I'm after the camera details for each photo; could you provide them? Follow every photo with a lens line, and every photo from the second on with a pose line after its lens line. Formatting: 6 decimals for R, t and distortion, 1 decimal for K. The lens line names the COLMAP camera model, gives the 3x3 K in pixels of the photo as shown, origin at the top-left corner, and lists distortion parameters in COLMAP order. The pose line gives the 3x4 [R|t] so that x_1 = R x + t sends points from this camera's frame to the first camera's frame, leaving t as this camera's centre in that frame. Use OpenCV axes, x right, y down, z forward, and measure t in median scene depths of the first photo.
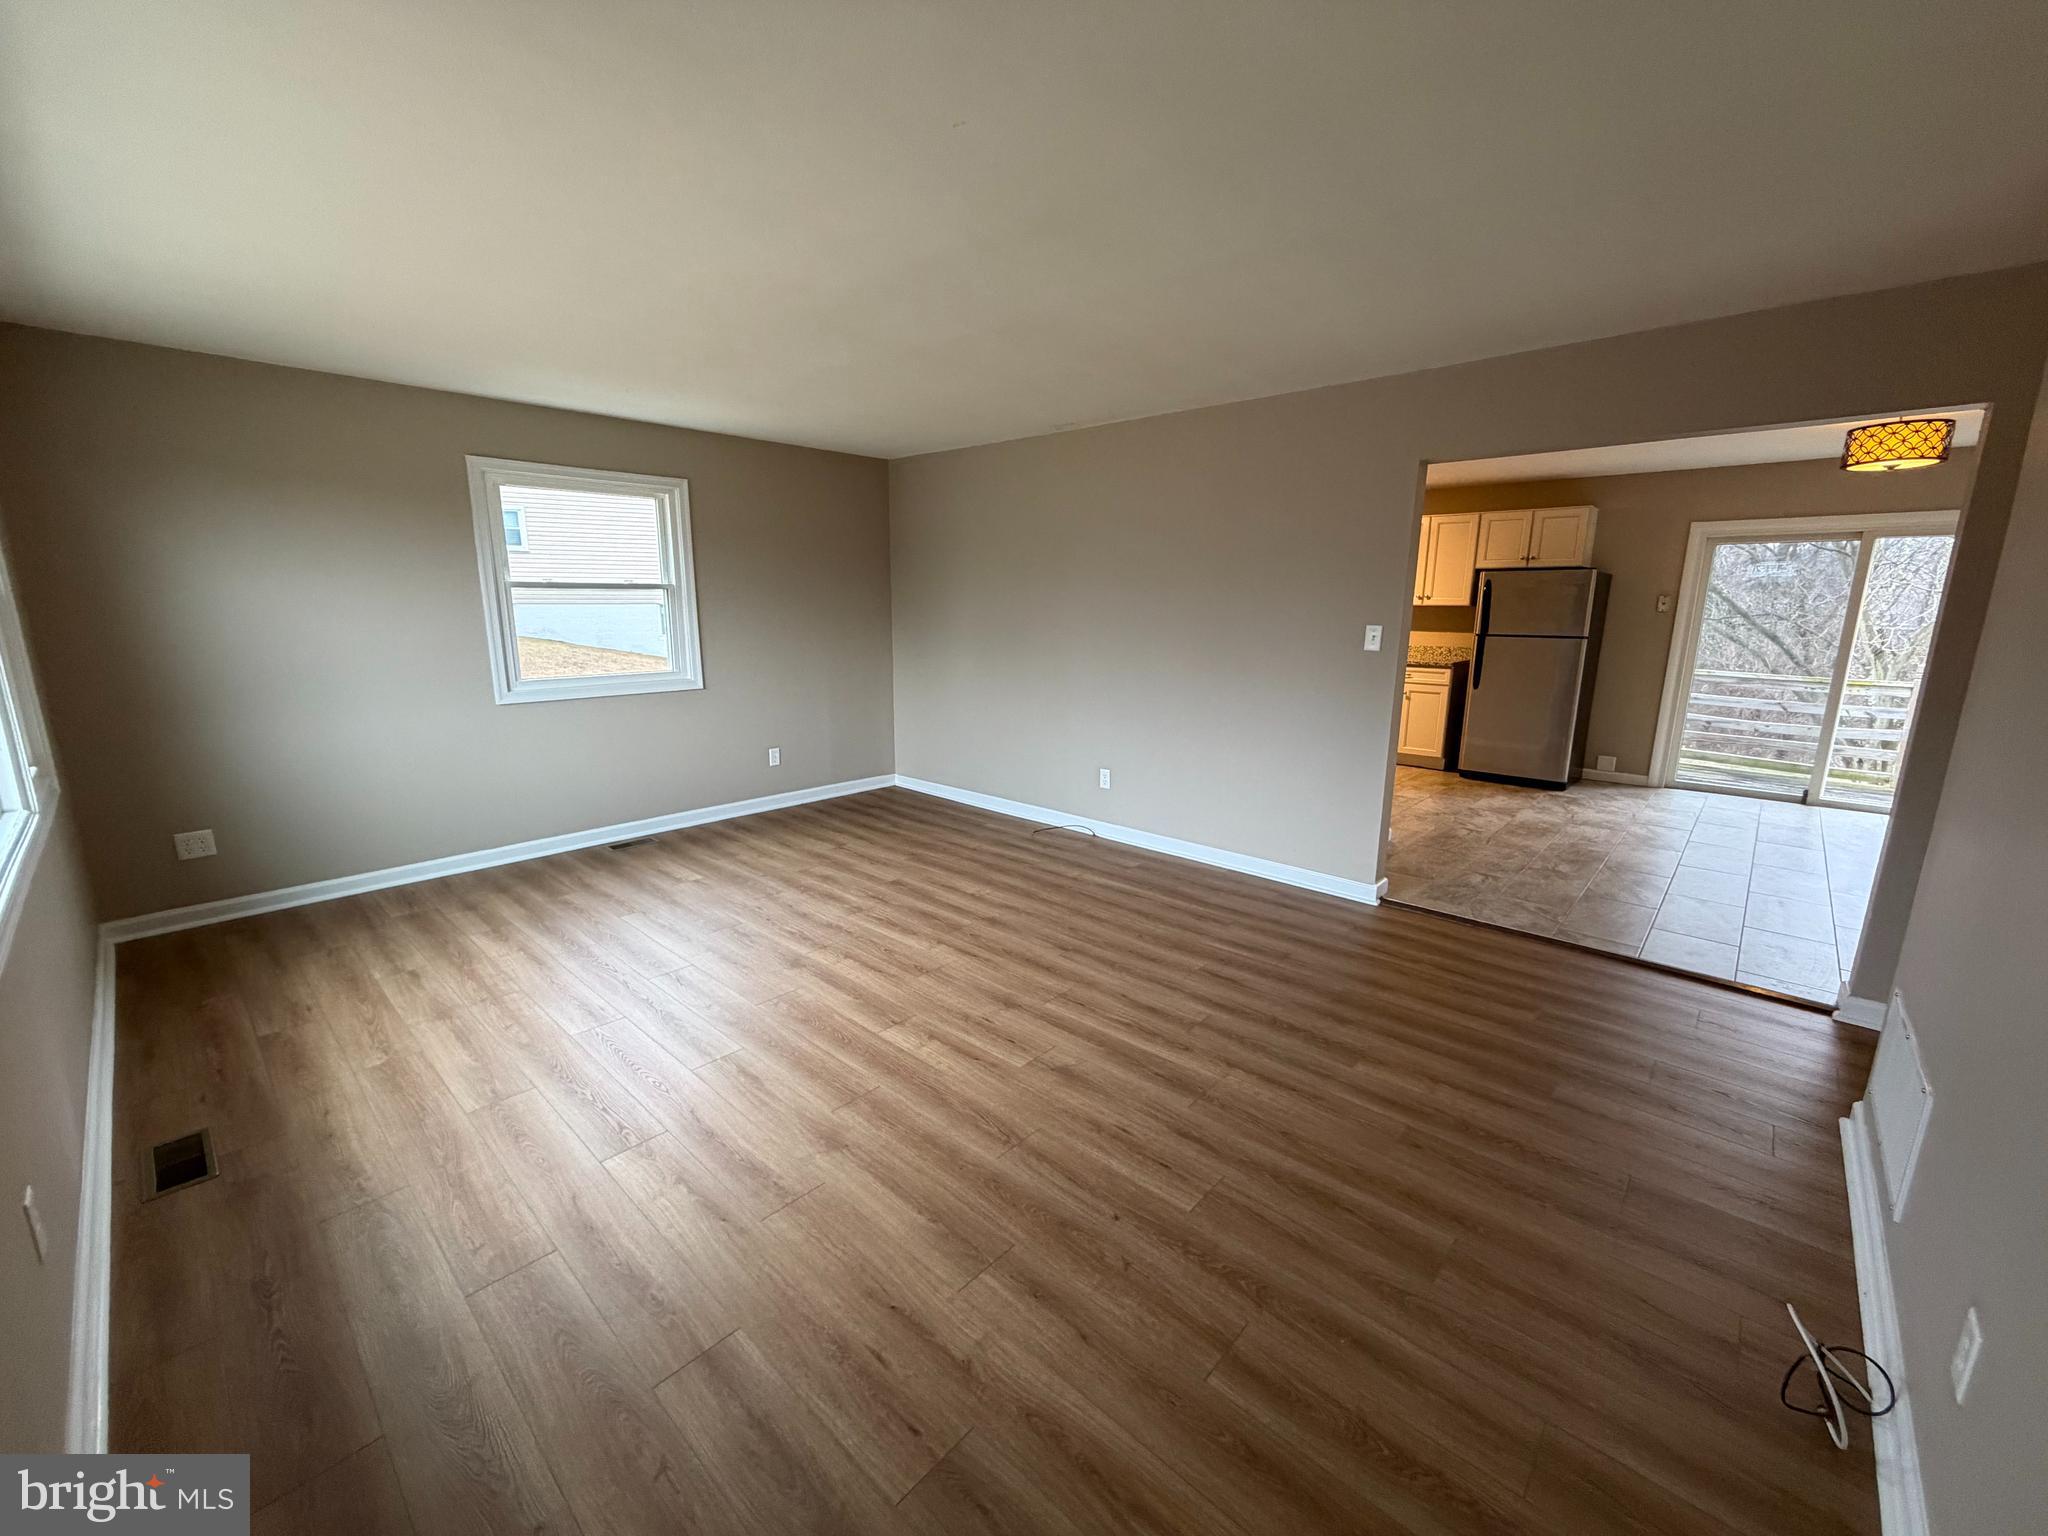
lens RADIAL K [[806.7, 0, 1024.9], [0, 806.7, 763.5], [0, 0, 1]] dist [-0.000792, 0.000365]
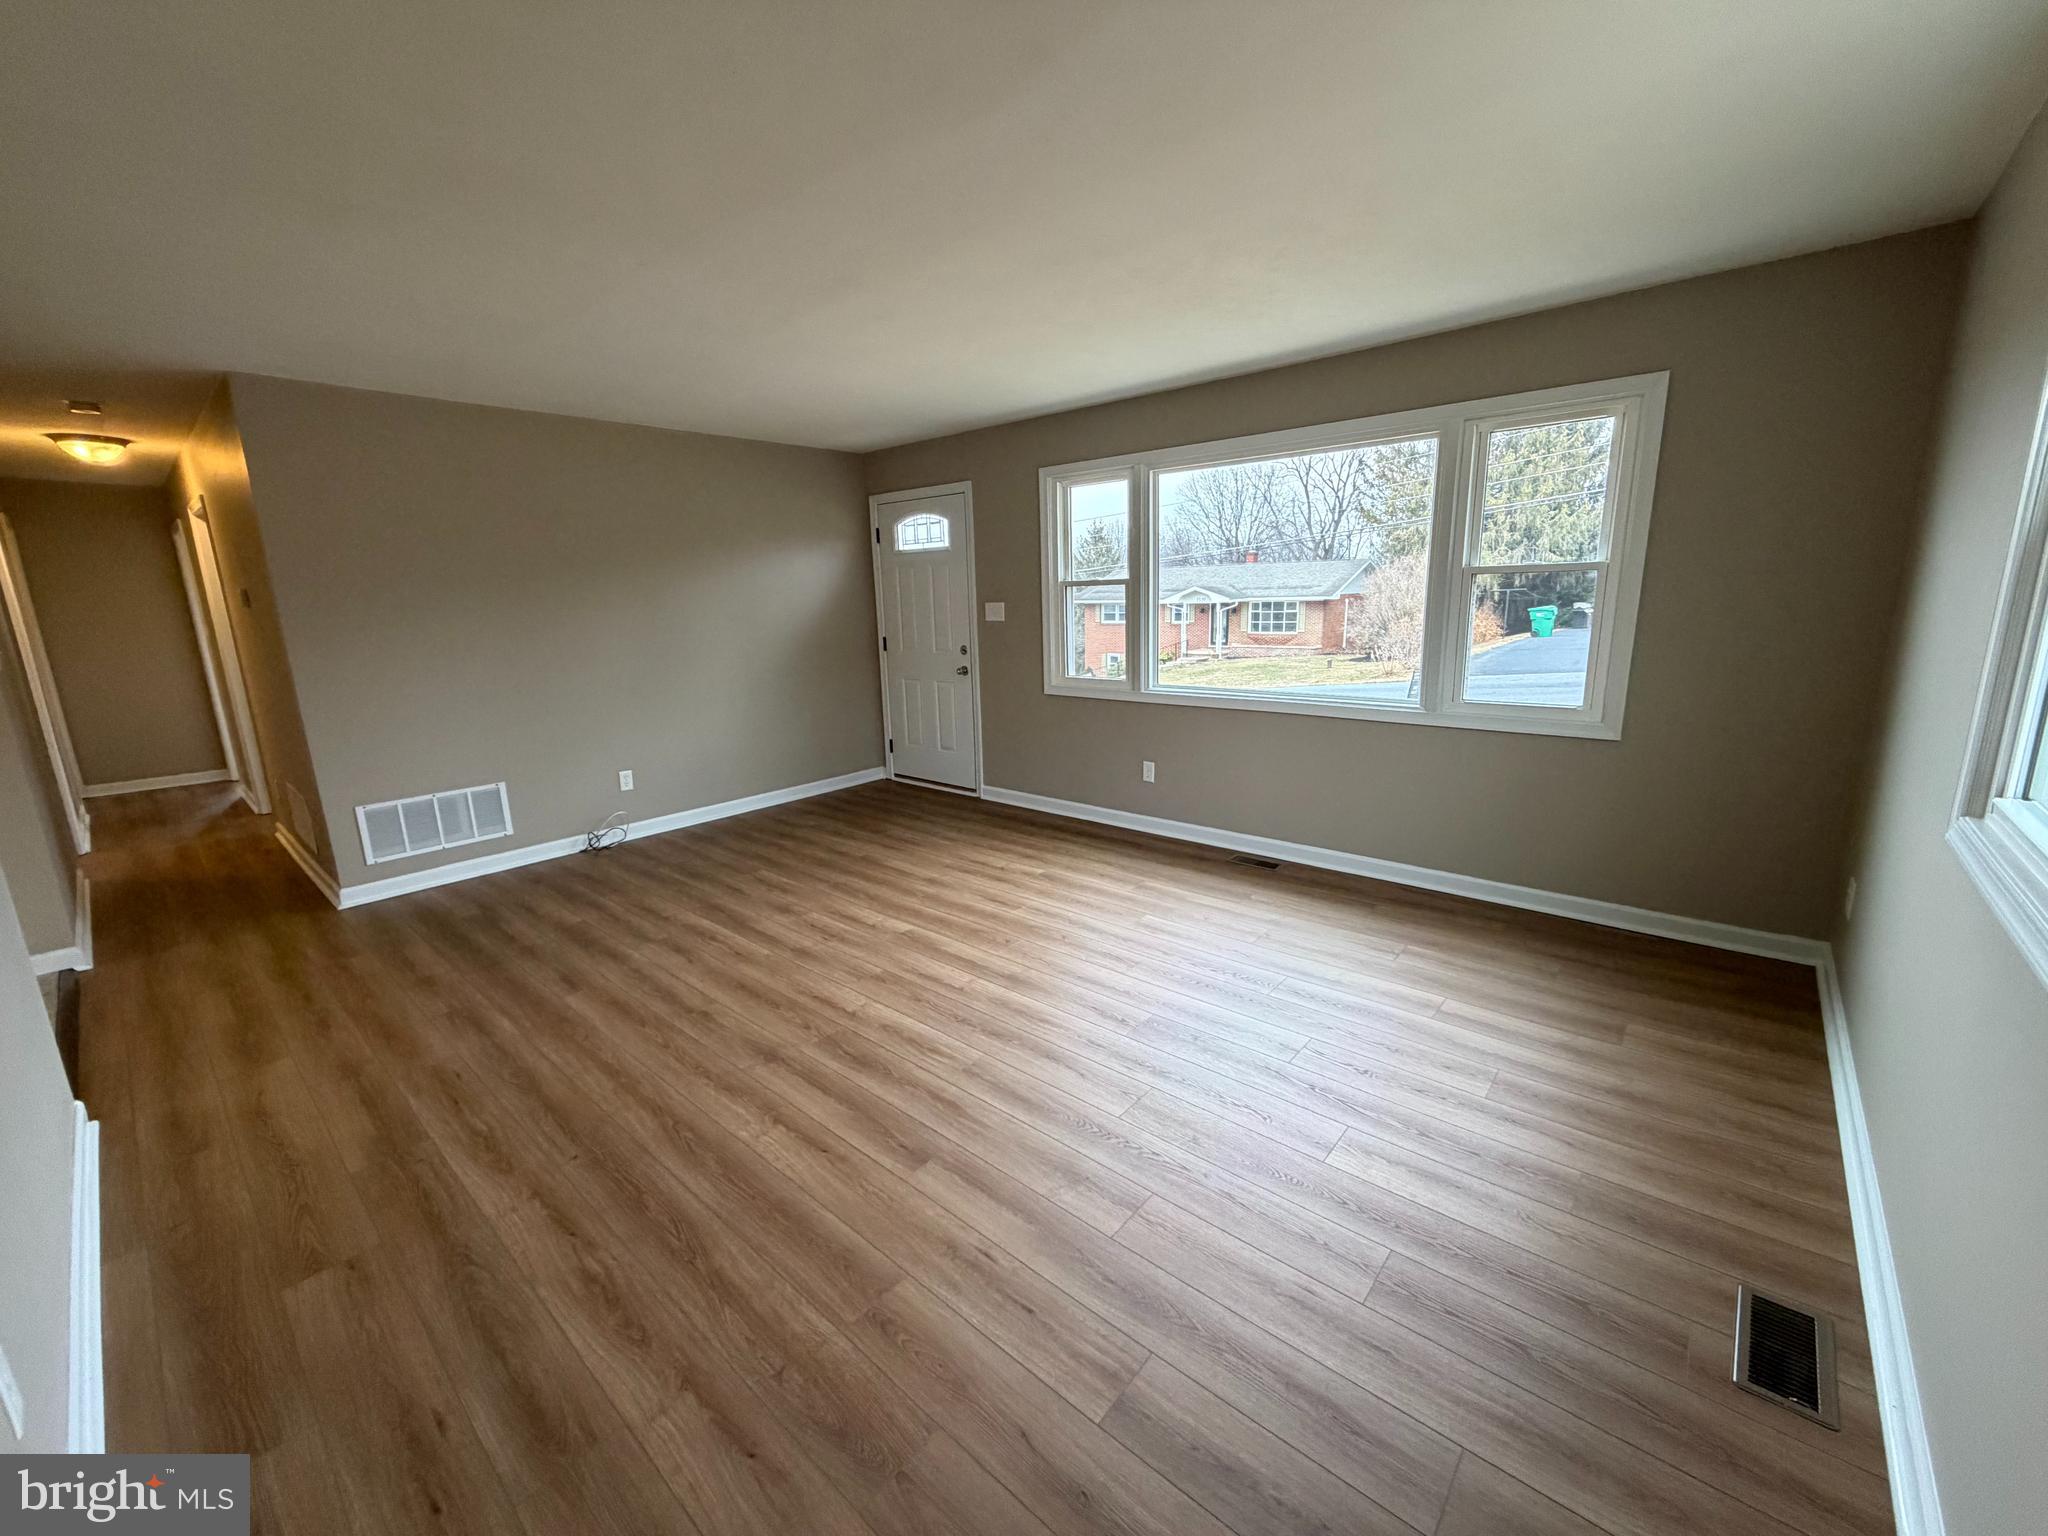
lens RADIAL K [[816.6, 0, 1021.3], [0, 816.6, 763.7], [0, 0, 1]] dist [0.001073, 0.000083]
pose [[-0.999566, 0.026916, -0.011953, -0.283887], [0.019868, 0.915878, 0.400964, -0.347832], [0.021740, 0.400553, -0.916016, 1.732177]]
